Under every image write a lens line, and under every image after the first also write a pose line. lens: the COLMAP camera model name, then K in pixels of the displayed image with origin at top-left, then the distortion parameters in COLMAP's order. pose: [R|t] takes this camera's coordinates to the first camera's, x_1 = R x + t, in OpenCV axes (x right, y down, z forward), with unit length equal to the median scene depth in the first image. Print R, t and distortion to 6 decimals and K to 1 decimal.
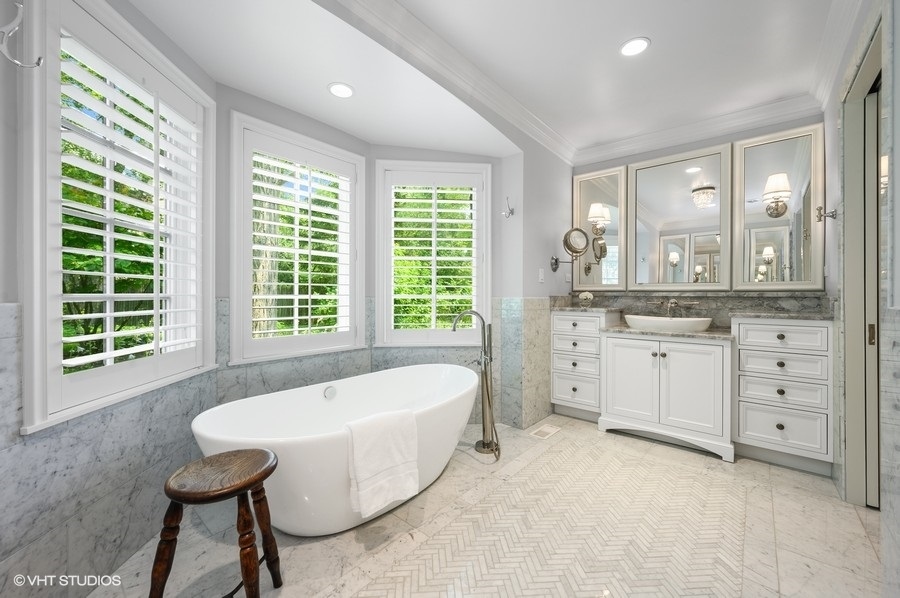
lens RADIAL K [[353.8, 0, 449.4], [0, 353.8, 296.5], [0, 0, 1]] dist [-0.000470, 0.000237]
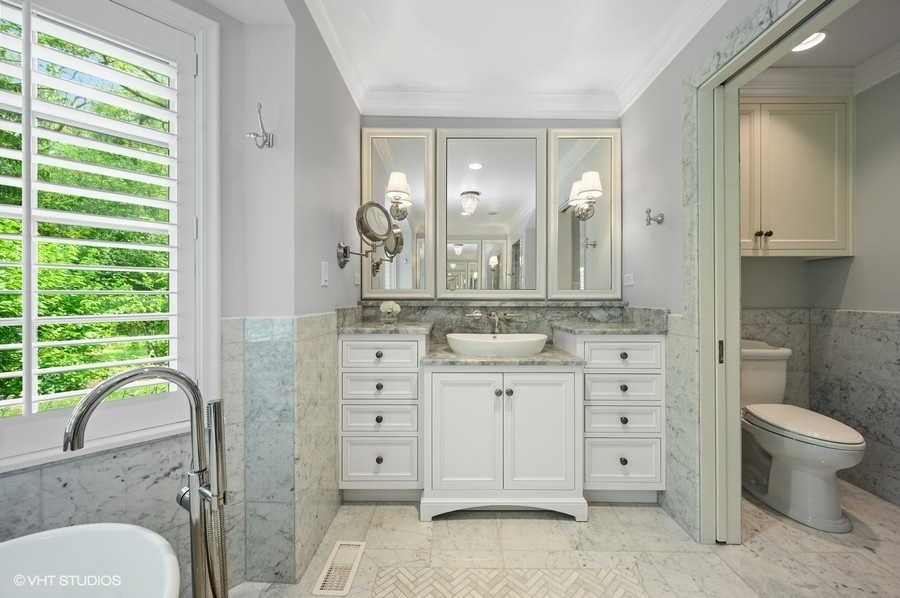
lens RADIAL K [[353.8, 0, 449.4], [0, 353.8, 296.5], [0, 0, 1]] dist [-0.000470, 0.000237]
pose [[0.763004, -0.003376, 0.646385, 0.052123], [0.004907, 0.999988, -0.000570, -0.023784], [-0.646375, 0.003607, 0.763012, 0.482834]]
